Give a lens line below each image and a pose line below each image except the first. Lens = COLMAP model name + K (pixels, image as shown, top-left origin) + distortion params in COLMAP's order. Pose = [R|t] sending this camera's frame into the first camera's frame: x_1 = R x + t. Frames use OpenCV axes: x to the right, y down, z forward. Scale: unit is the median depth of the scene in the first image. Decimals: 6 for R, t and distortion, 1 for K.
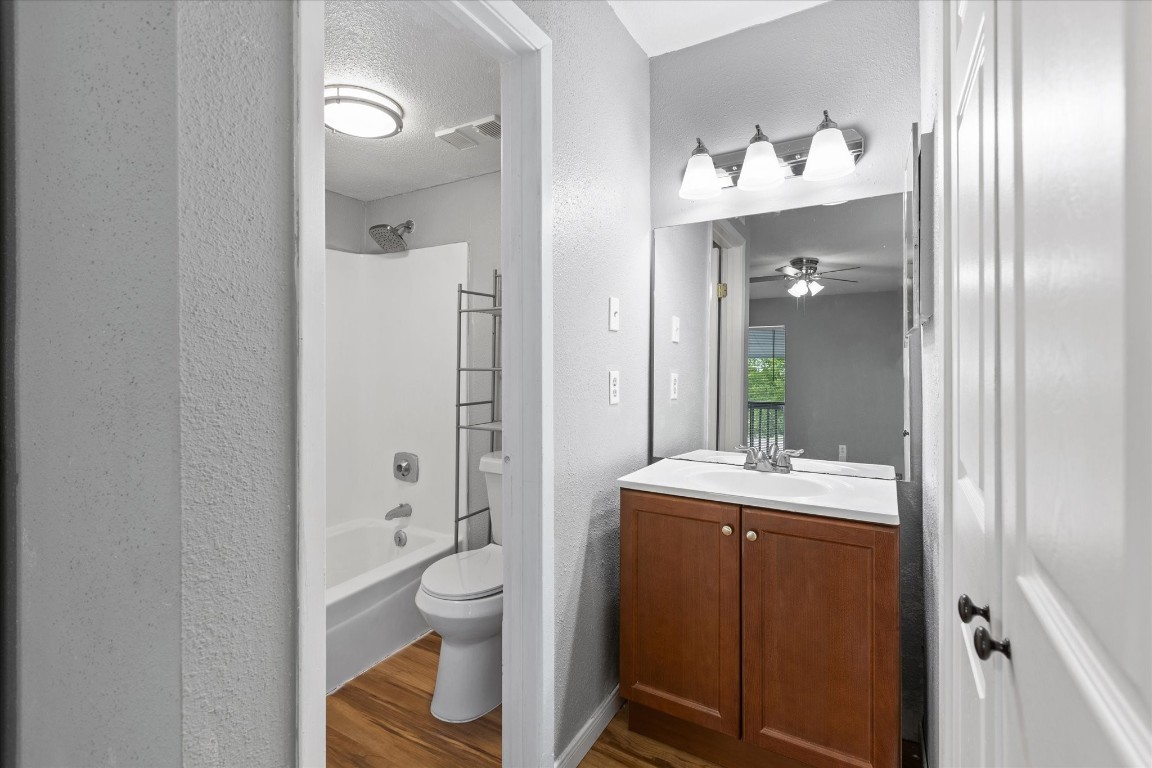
lens RADIAL K [[514.6, 0, 575.3], [0, 514.6, 360.7], [0, 0, 1]] dist [0.002431, 0.000105]
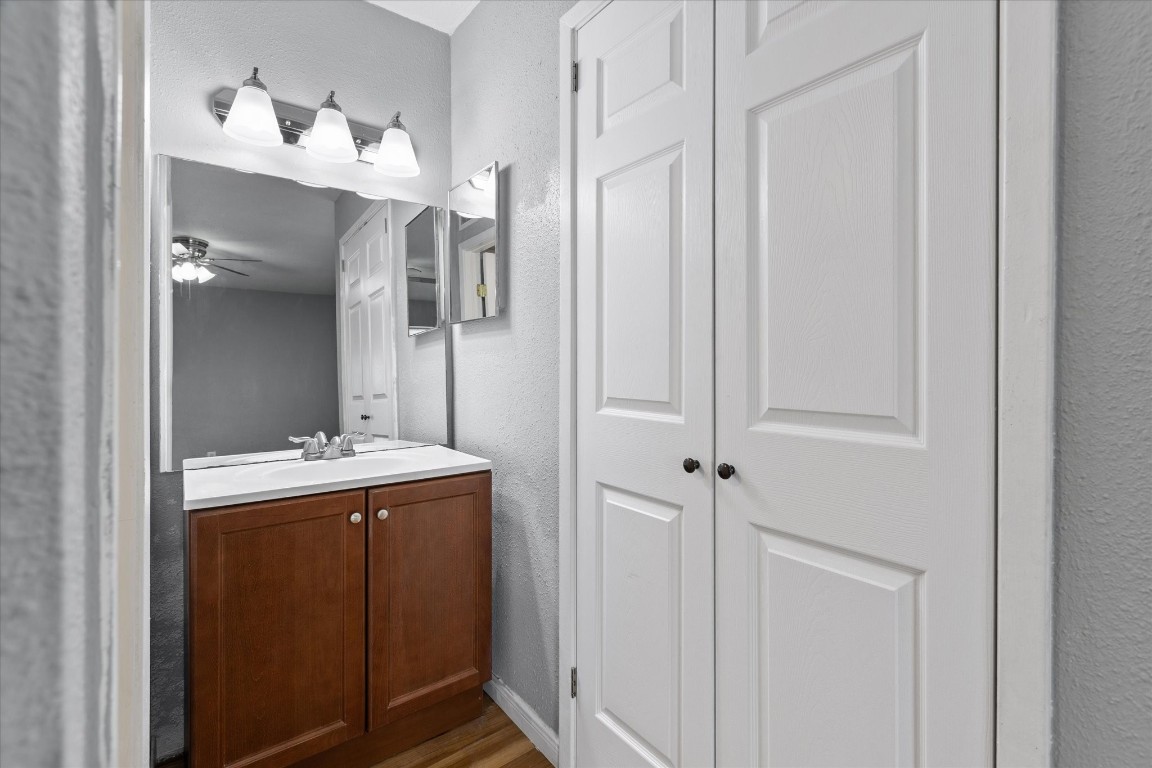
lens RADIAL K [[521.2, 0, 582.1], [0, 521.2, 370.4], [0, 0, 1]] dist [0.002266, -0.000028]
pose [[0.360636, -0.000175, 0.932707, -0.253627], [-0.003588, 0.999992, 0.001575, 0.035101], [-0.932700, -0.003914, 0.360633, 0.161588]]
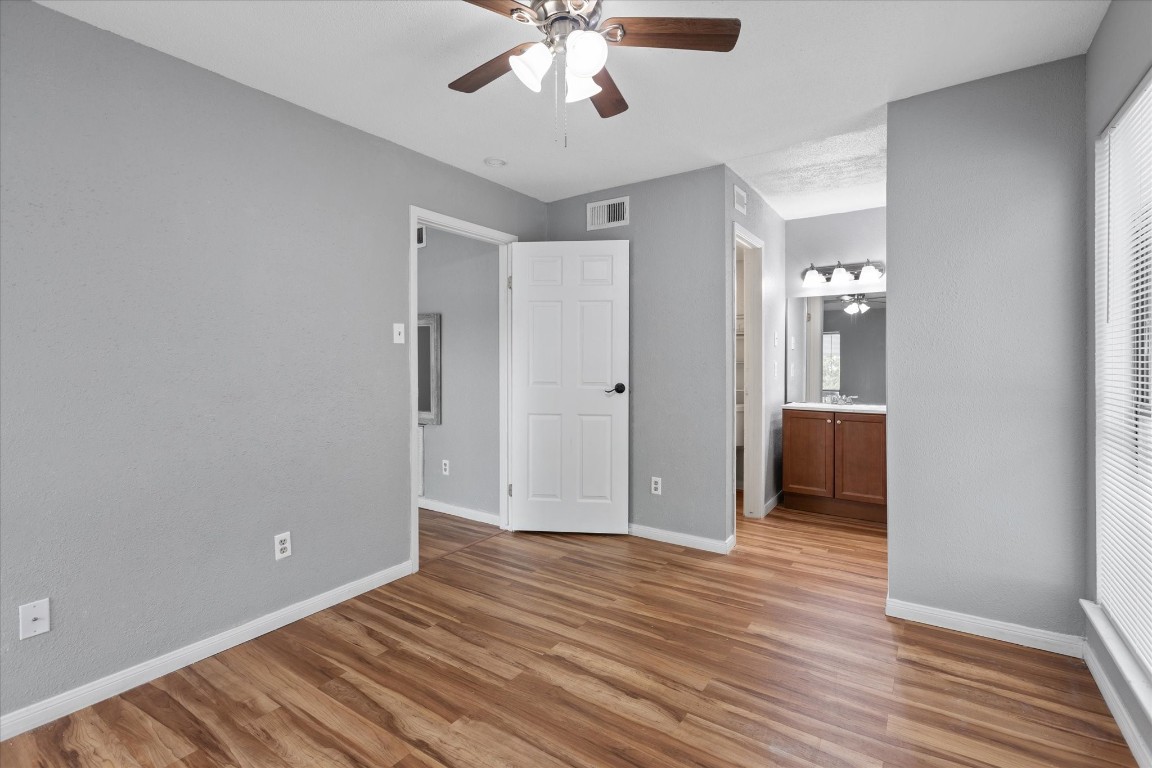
lens RADIAL K [[516.6, 0, 578.6], [0, 516.6, 365.3], [0, 0, 1]] dist [0.000877, -0.000162]
pose [[0.997570, -0.004559, -0.069515, -0.474173], [0.005329, 0.999926, 0.010901, 0.001029], [0.069460, -0.011245, 0.997521, -1.026869]]
